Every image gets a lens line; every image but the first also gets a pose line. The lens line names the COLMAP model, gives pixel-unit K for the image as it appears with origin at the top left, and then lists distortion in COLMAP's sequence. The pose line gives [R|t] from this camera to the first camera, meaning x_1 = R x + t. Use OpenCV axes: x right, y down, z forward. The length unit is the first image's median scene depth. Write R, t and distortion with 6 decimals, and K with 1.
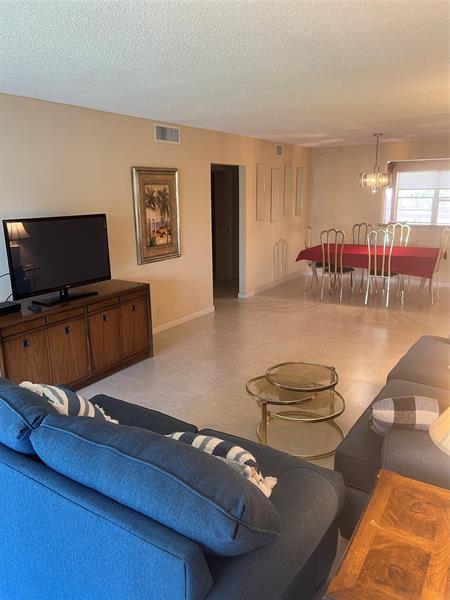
lens RADIAL K [[452.4, 0, 227.7], [0, 452.4, 301.7], [0, 0, 1]] dist [0.080046, -0.103074]
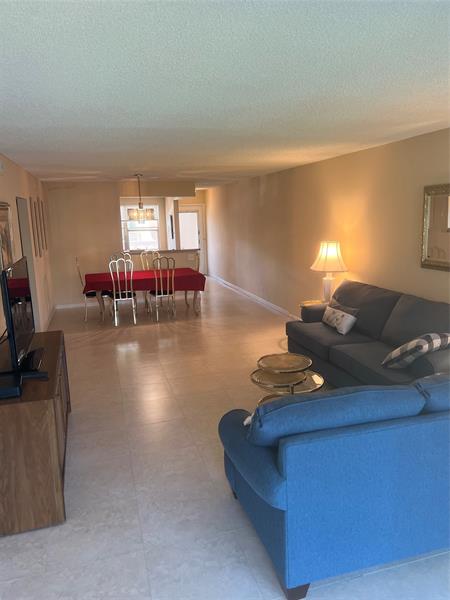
lens RADIAL K [[452.4, 0, 227.7], [0, 452.4, 301.7], [0, 0, 1]] dist [0.080046, -0.103074]
pose [[0.646555, -0.155179, 0.746918, -0.438395], [0.203176, 0.978757, 0.027470, -0.037884], [-0.735314, 0.133995, 0.664349, 0.106417]]
